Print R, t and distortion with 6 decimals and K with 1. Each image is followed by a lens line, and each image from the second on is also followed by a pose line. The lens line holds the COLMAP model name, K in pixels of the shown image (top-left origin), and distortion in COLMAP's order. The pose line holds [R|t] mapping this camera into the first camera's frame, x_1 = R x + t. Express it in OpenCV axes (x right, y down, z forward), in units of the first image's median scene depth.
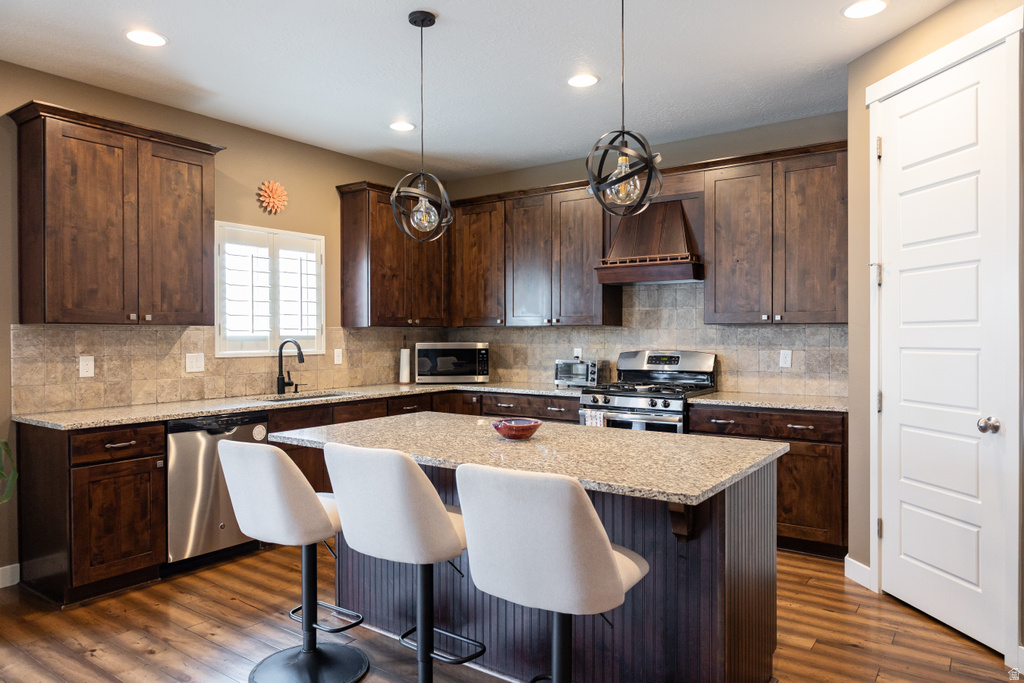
lens RADIAL K [[679.6, 0, 514.2], [0, 679.6, 342.1], [0, 0, 1]] dist [-0.000864, 0.000424]
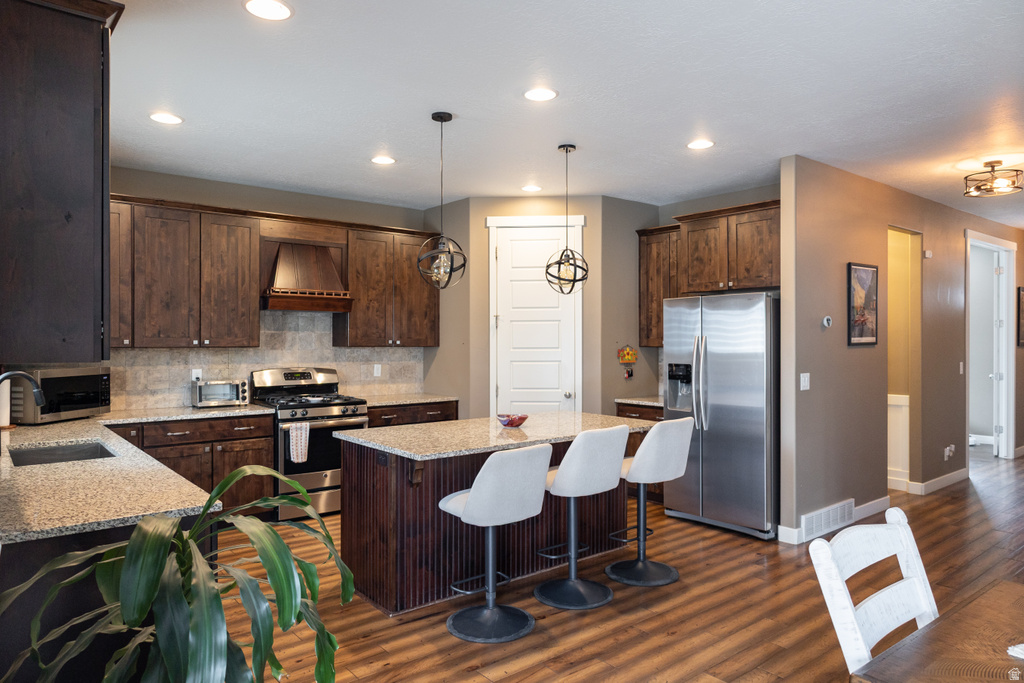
lens RADIAL K [[679.6, 0, 514.2], [0, 679.6, 342.1], [0, 0, 1]] dist [-0.000864, 0.000424]
pose [[0.249084, 0.000253, 0.968482, -0.850139], [0.008821, 0.999958, -0.002530, -0.026998], [-0.968442, 0.009173, 0.249072, 0.346141]]
